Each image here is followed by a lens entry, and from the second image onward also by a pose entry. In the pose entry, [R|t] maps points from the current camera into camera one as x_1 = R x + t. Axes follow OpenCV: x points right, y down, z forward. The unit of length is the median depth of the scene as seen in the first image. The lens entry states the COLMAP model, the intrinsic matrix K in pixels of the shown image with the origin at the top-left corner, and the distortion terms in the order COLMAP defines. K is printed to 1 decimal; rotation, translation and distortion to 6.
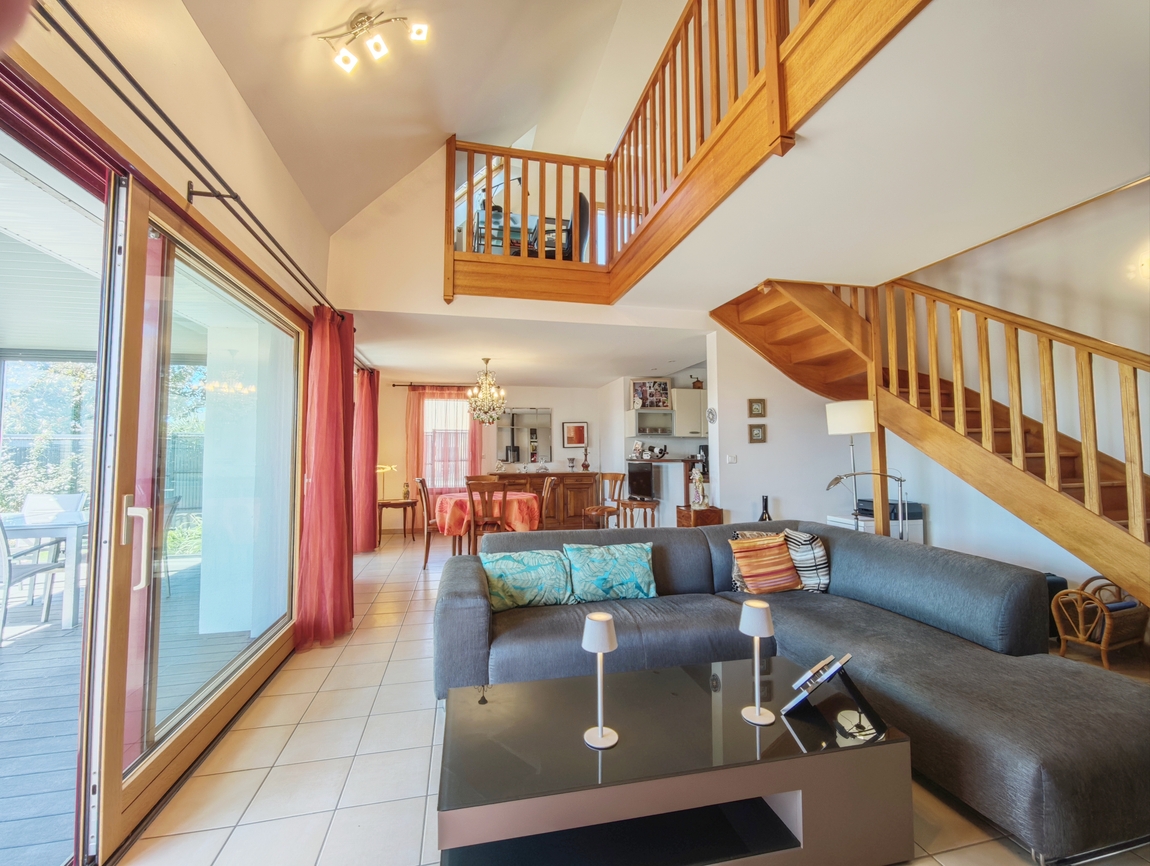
lens RADIAL K [[482.3, 0, 575.2], [0, 482.3, 428.1], [0, 0, 1]] dist [-0.000910, -0.000057]
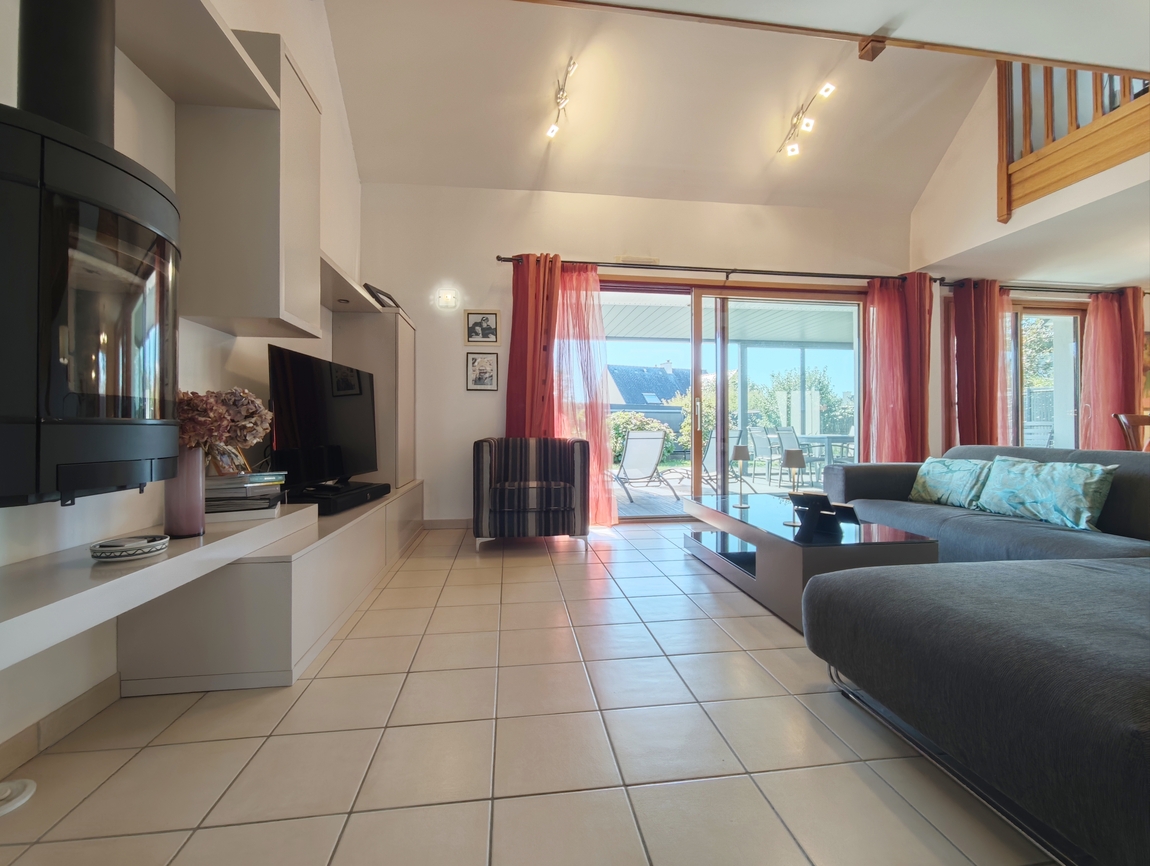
lens RADIAL K [[482.3, 0, 575.2], [0, 482.3, 428.1], [0, 0, 1]] dist [-0.000910, -0.000057]
pose [[-0.089844, 0.003121, -0.995951, 1.040386], [0.057149, 0.998364, -0.002026, 0.144477], [0.994315, -0.057099, -0.089875, 0.263055]]
